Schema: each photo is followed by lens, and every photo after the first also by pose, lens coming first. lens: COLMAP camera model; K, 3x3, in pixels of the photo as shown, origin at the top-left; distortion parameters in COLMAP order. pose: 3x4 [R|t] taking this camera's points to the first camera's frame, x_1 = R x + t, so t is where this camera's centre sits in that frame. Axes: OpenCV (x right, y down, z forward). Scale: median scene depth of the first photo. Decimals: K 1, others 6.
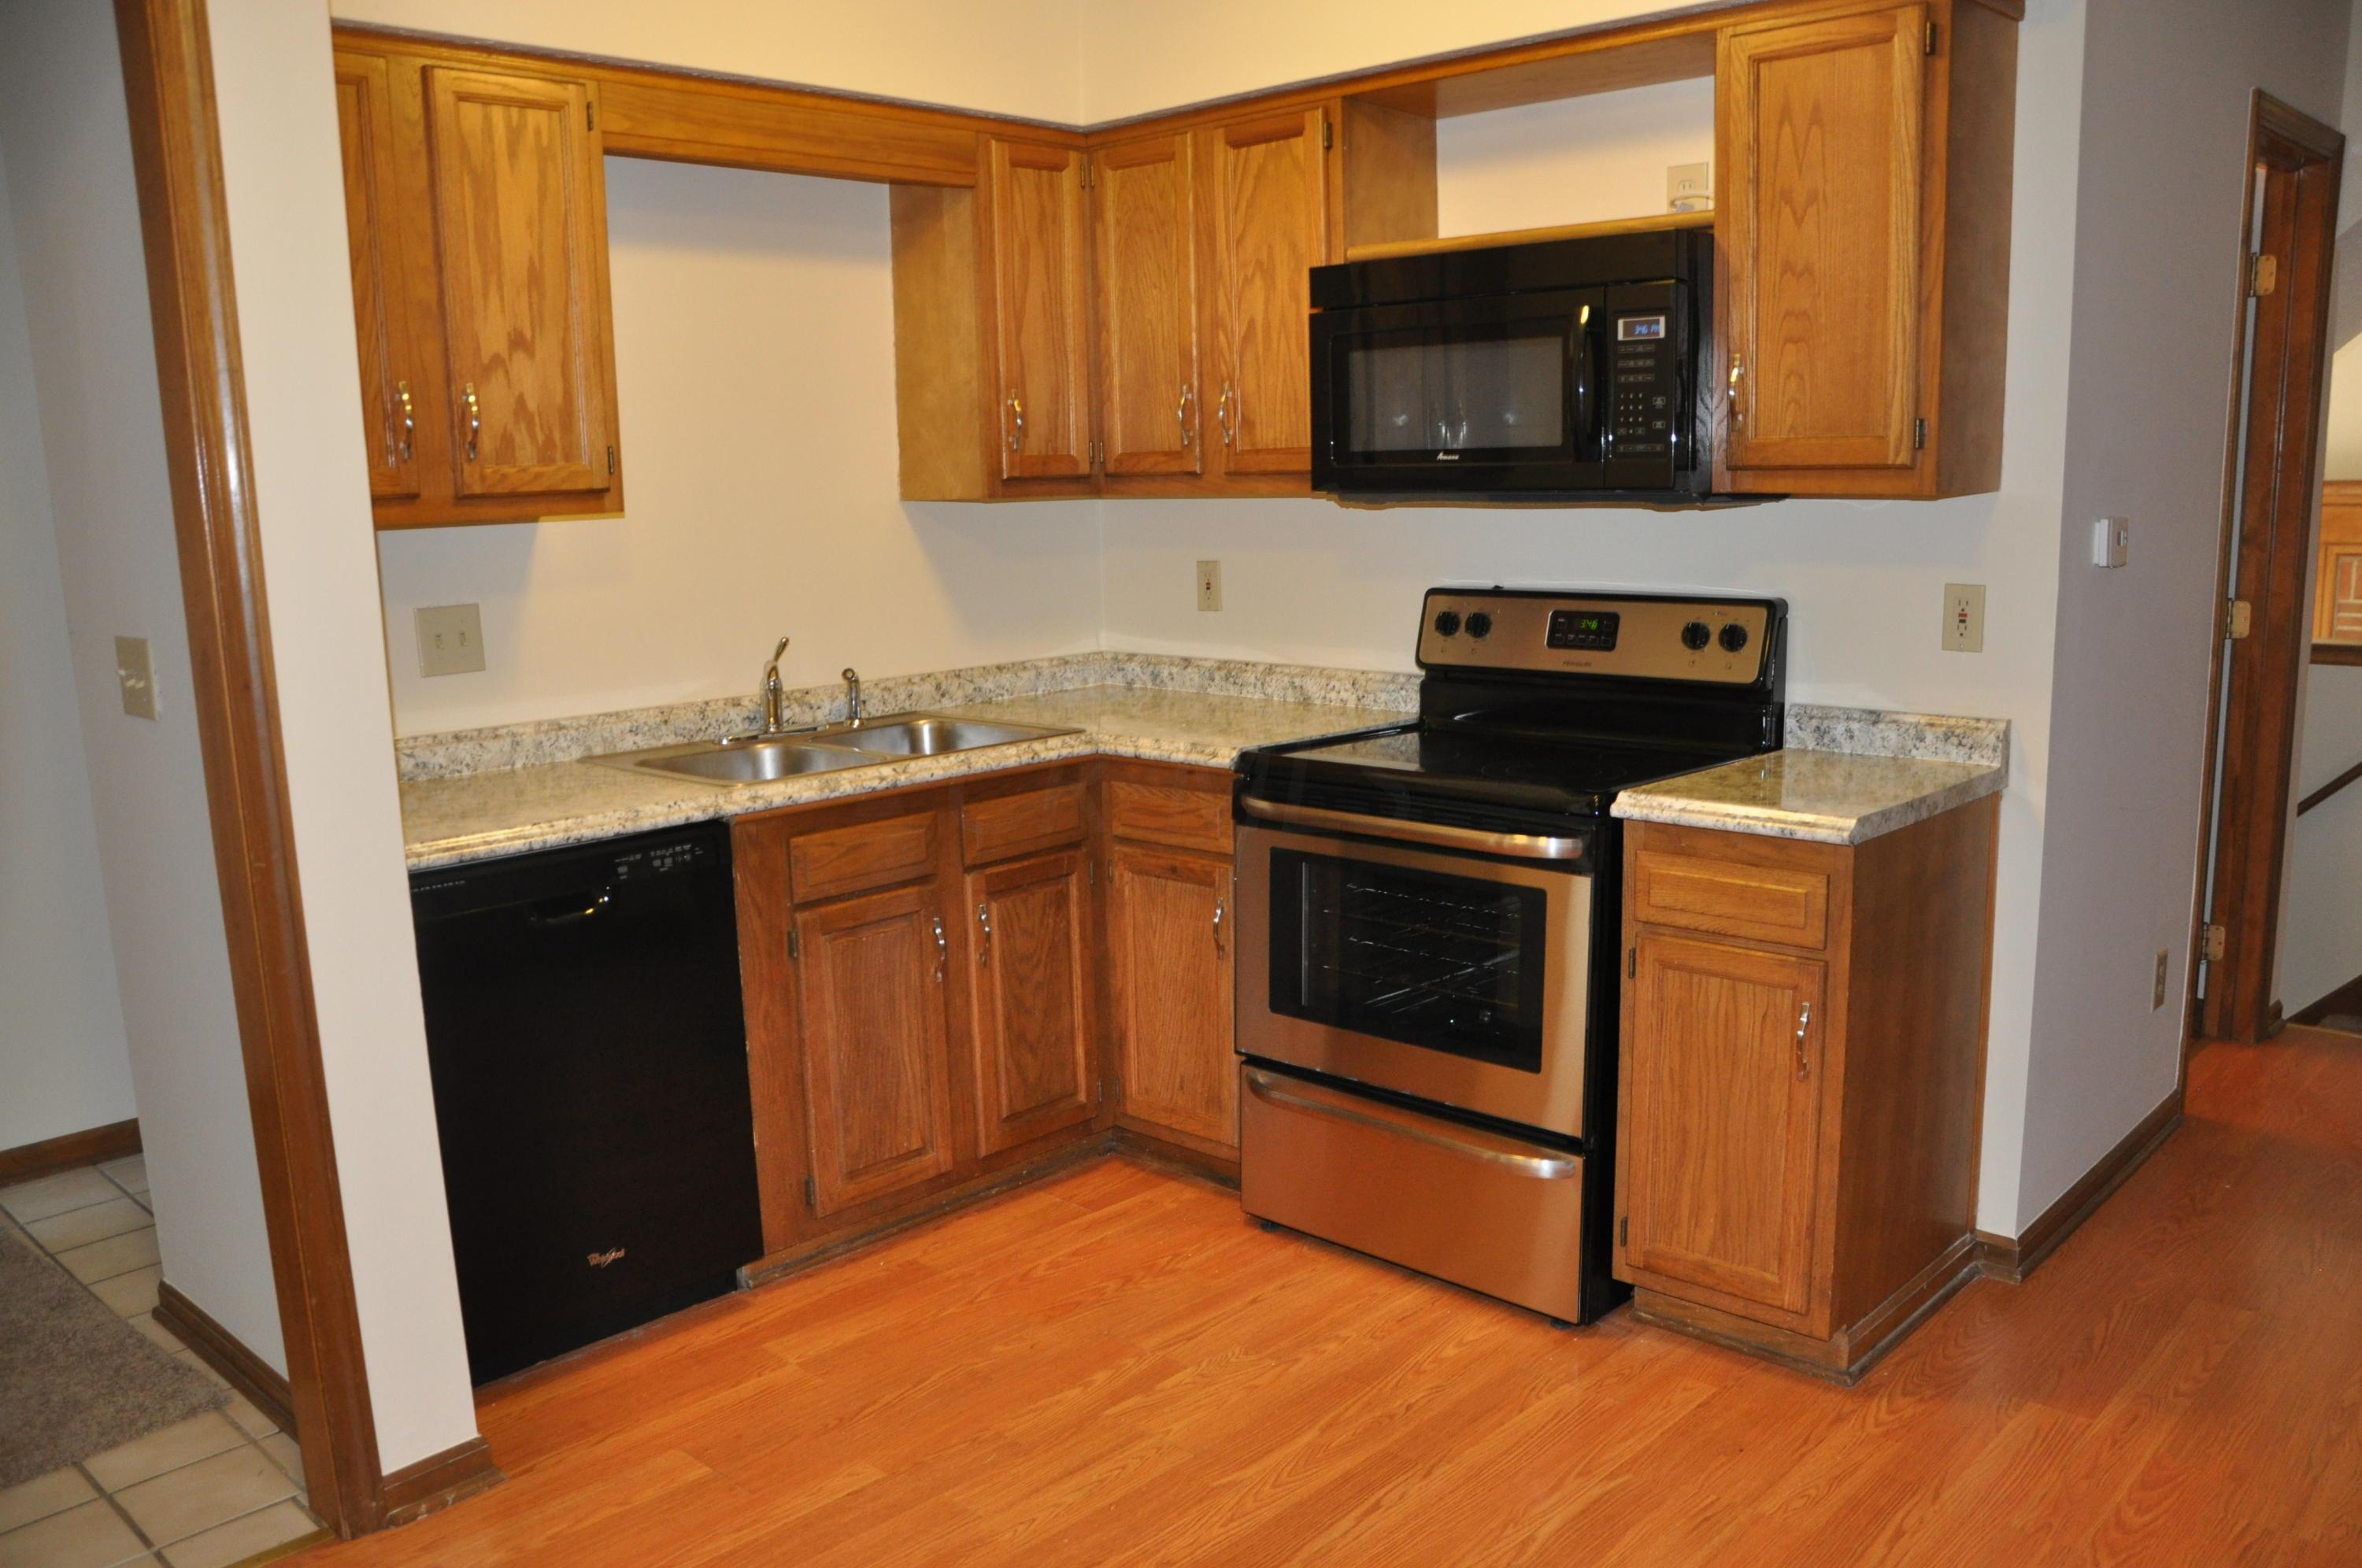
lens RADIAL K [[1870.8, 0, 1187.0], [0, 1870.8, 829.0], [0, 0, 1]] dist [-0.152351, 0.128866]
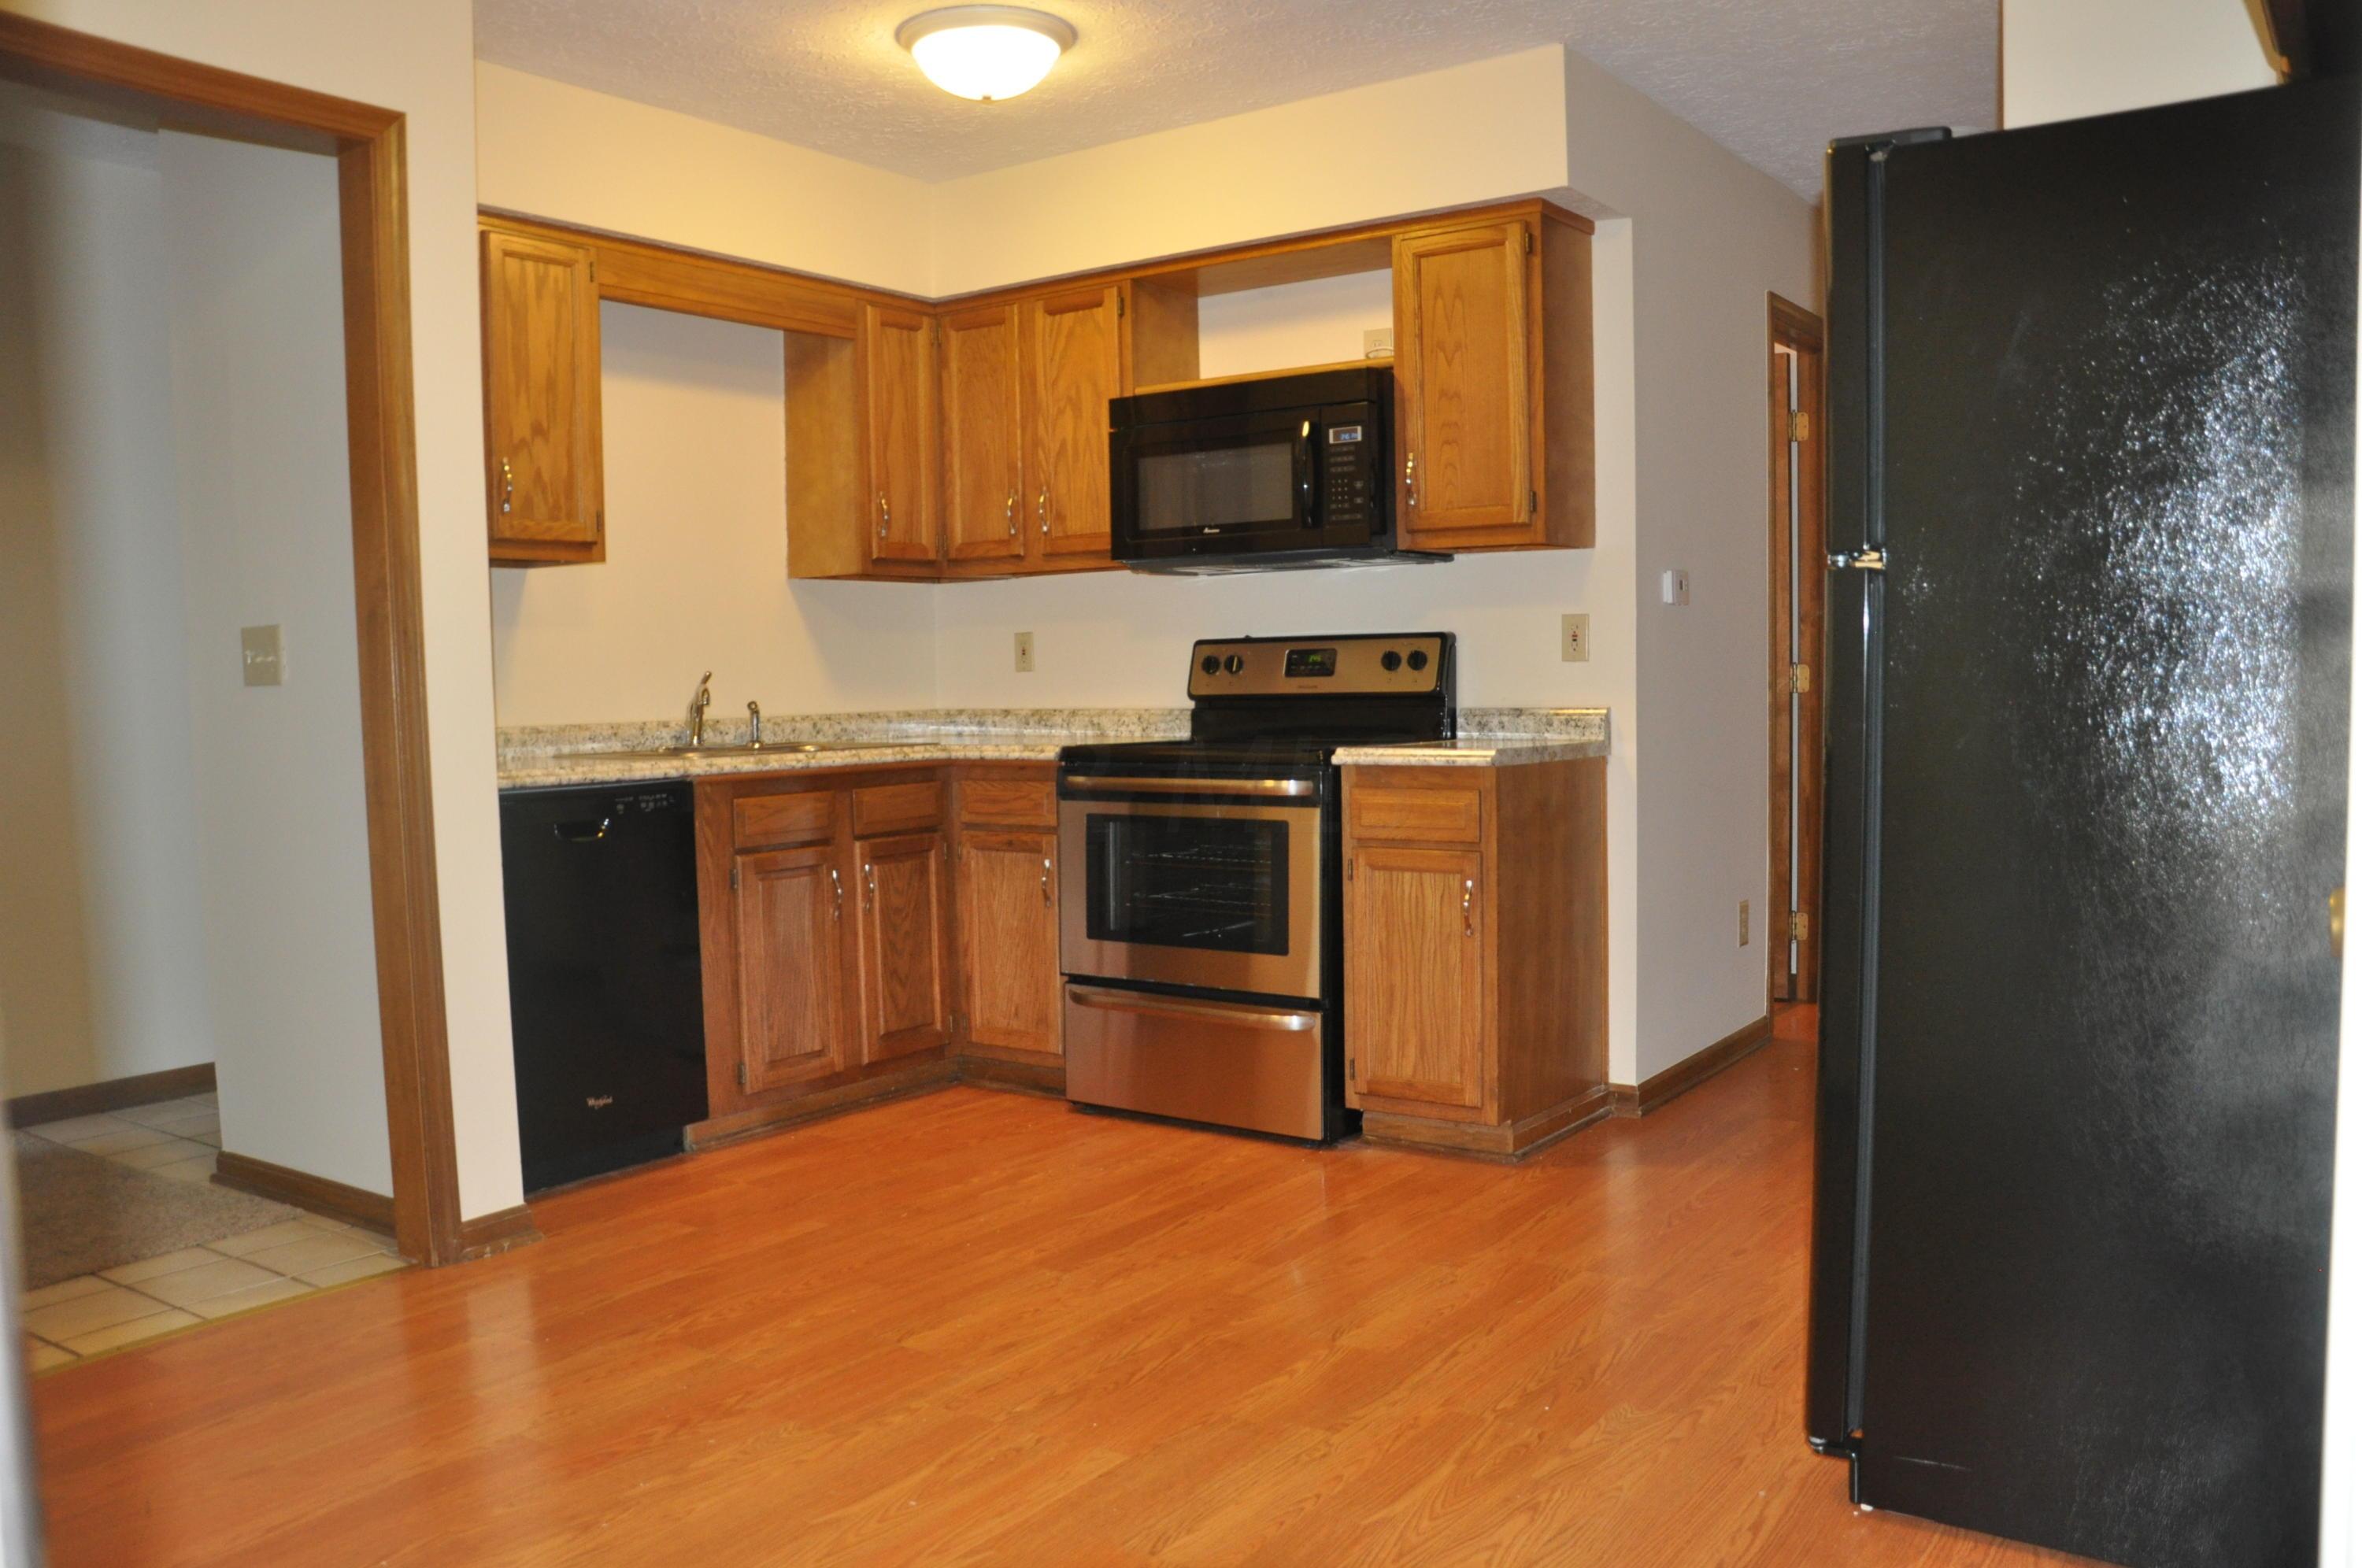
lens RADIAL K [[1870.8, 0, 1187.0], [0, 1870.8, 829.0], [0, 0, 1]] dist [-0.152351, 0.128866]
pose [[0.990515, -0.005666, 0.137289, -0.070908], [0.020890, 0.993745, -0.109699, 0.175058], [-0.135809, 0.111526, 0.984438, -0.350033]]
